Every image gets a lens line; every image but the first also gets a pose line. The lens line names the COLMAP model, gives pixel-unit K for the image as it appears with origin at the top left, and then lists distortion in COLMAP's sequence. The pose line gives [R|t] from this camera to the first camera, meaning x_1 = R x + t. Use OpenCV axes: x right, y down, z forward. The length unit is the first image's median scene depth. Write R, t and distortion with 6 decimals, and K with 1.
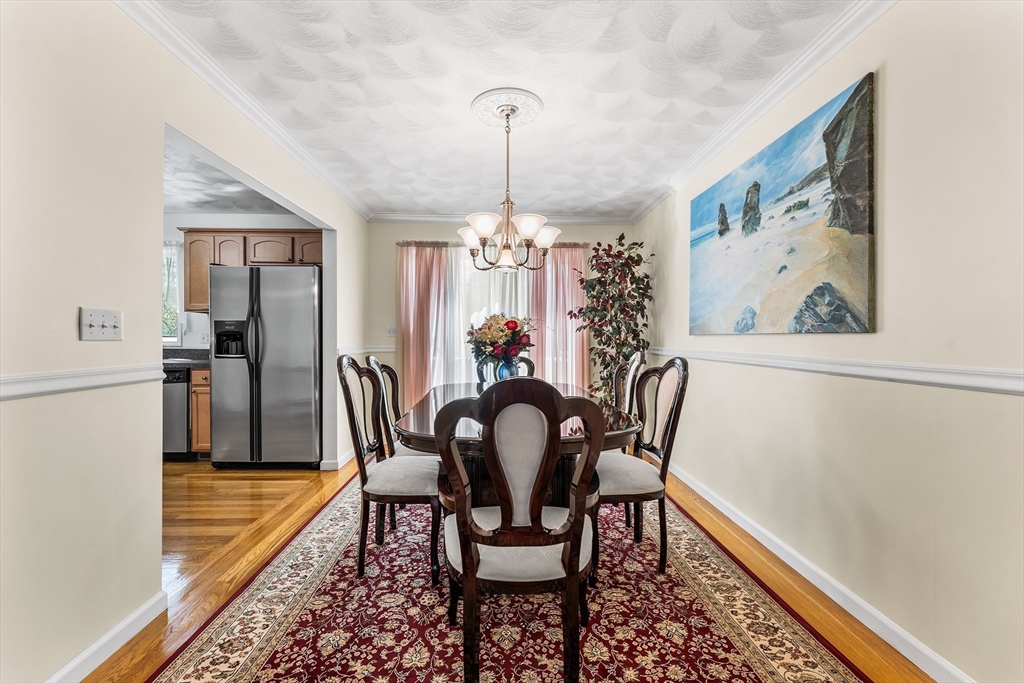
lens RADIAL K [[420.6, 0, 512.5], [0, 420.6, 338.5], [0, 0, 1]] dist [-0.000250, -0.000207]
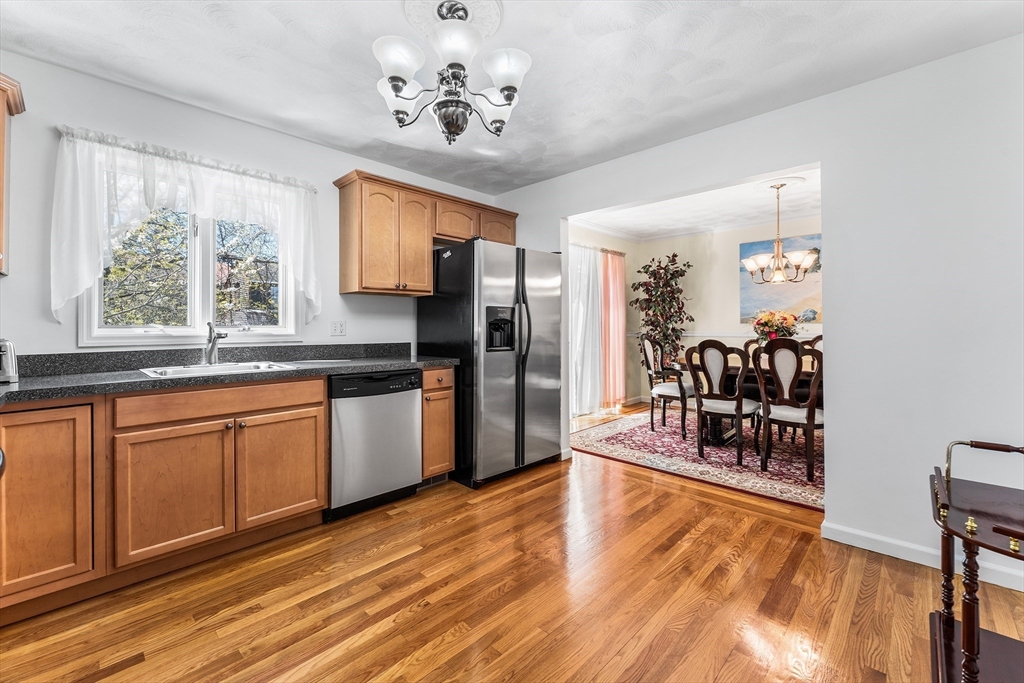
lens RADIAL K [[420.6, 0, 523.0], [0, 420.6, 324.8], [0, 0, 1]] dist [-0.000250, -0.000207]
pose [[0.717201, -0.002517, 0.696862, -1.231118], [0.009568, 0.999935, -0.006236, -0.000842], [-0.696801, 0.011140, 0.717178, 0.358550]]
